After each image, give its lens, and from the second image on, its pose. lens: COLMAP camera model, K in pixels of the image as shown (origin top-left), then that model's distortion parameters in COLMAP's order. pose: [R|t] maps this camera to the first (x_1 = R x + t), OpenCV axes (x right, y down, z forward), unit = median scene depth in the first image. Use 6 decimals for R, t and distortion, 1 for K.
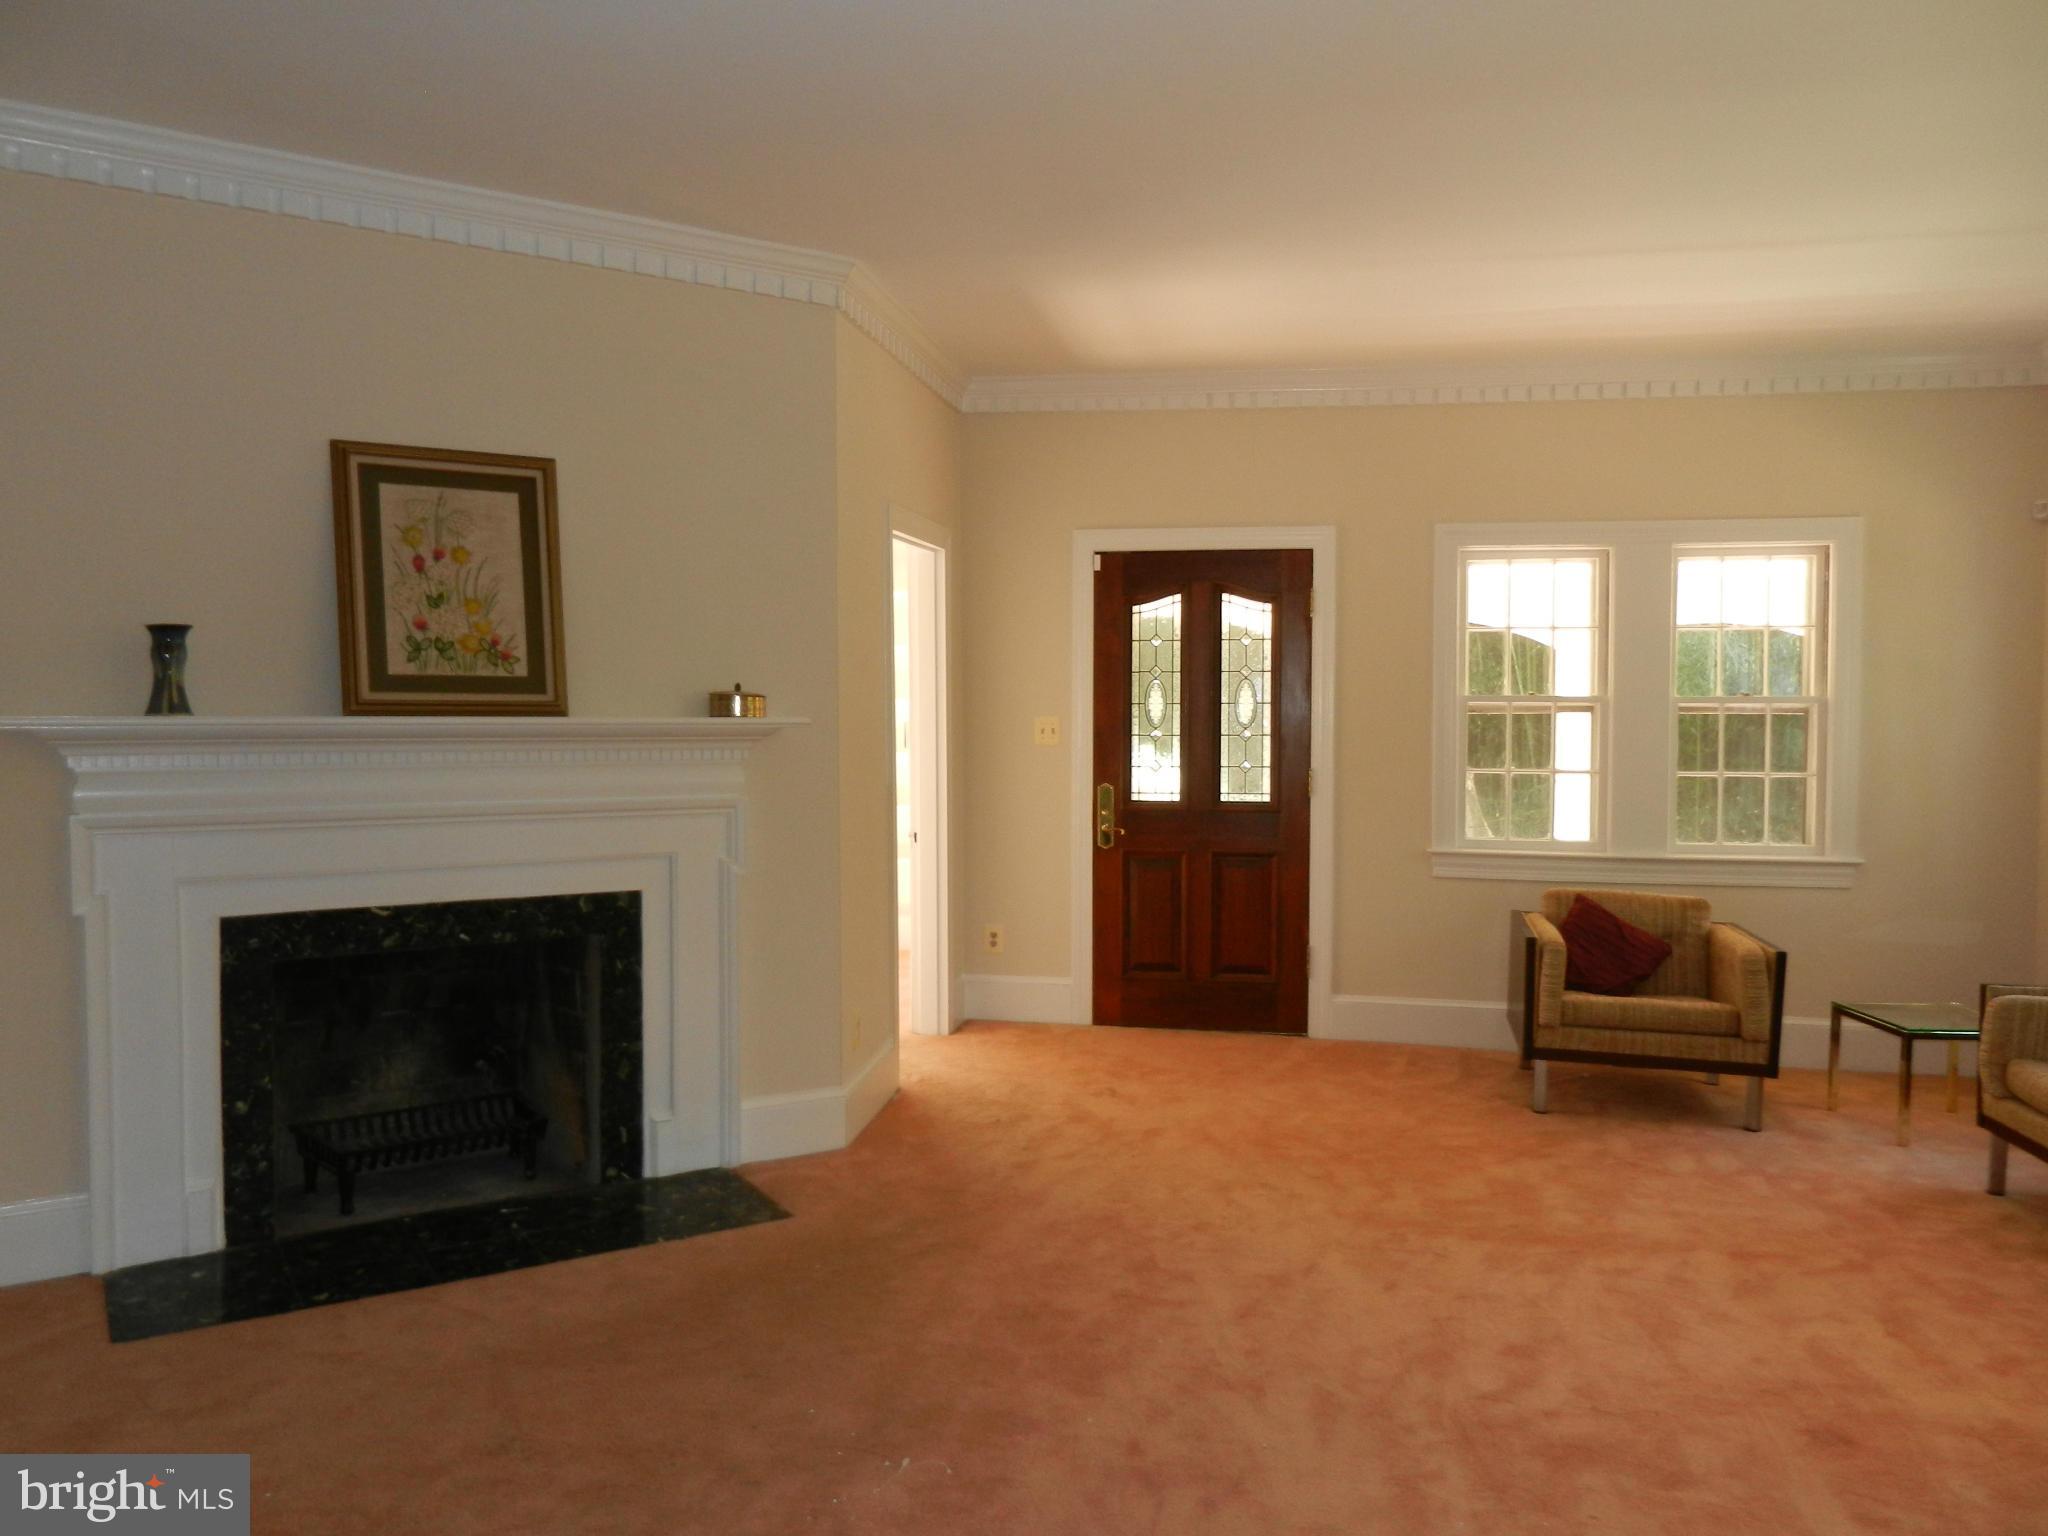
lens RADIAL K [[1534.0, 0, 1016.0], [0, 1534.0, 767.4], [0, 0, 1]] dist [0.013651, -0.001243]
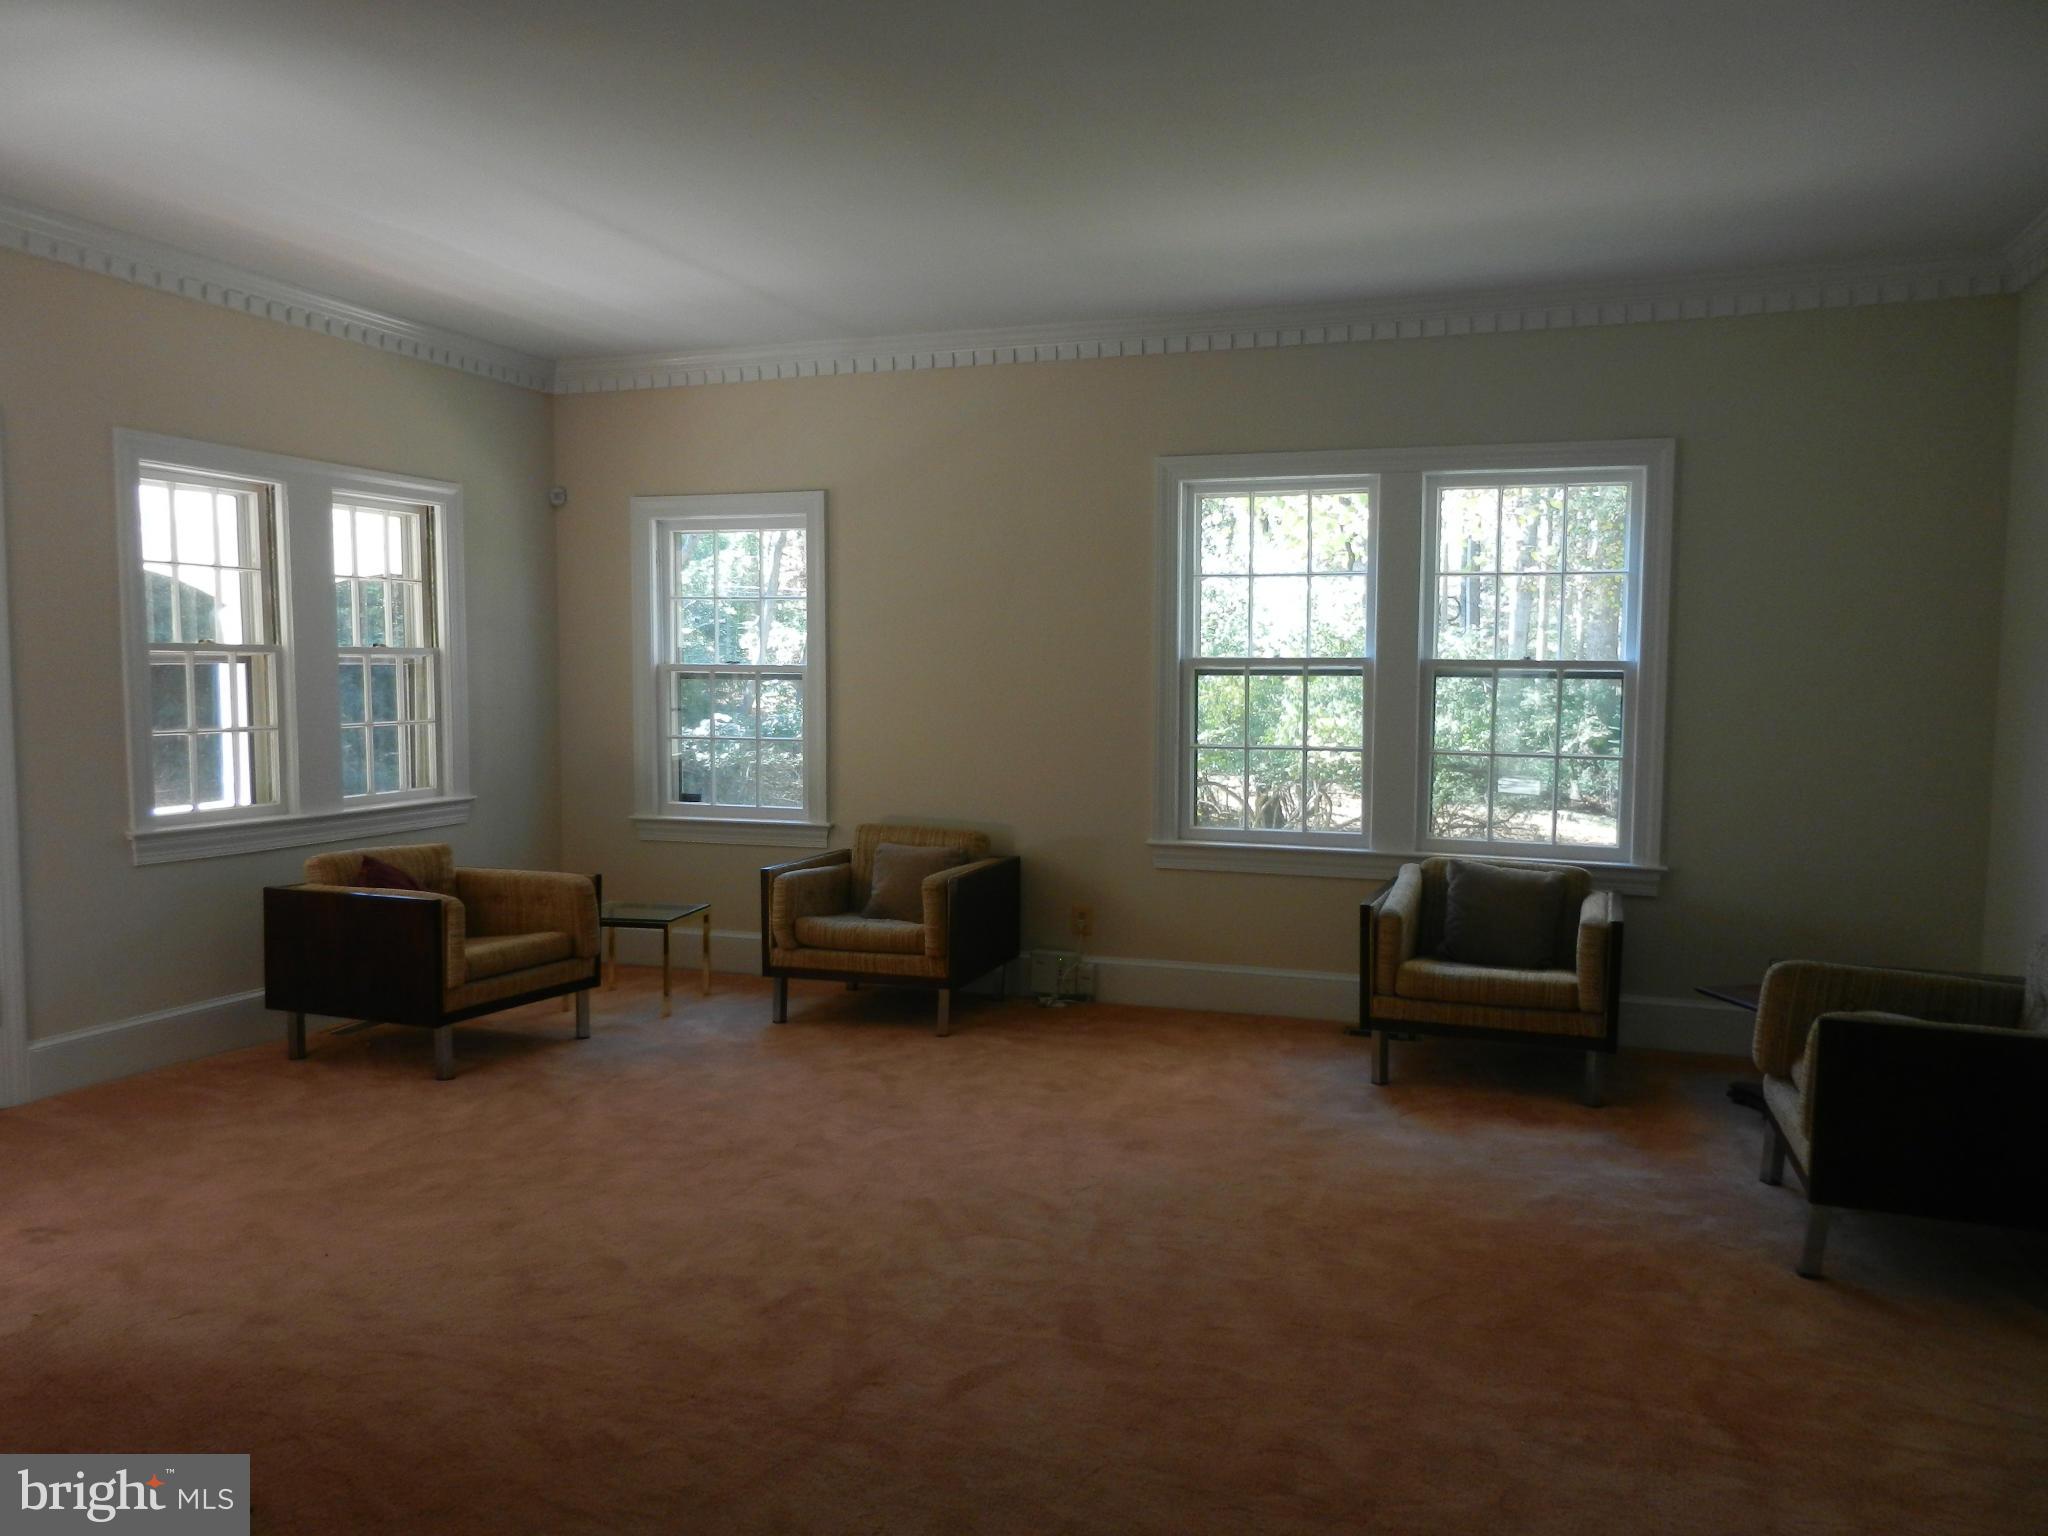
lens RADIAL K [[1534.0, 0, 1016.0], [0, 1534.0, 767.4], [0, 0, 1]] dist [0.013651, -0.001243]
pose [[0.177888, -0.068544, 0.981661, -0.452541], [0.039332, 0.997269, 0.062507, -0.013725], [-0.983264, 0.027492, 0.180098, 0.407870]]
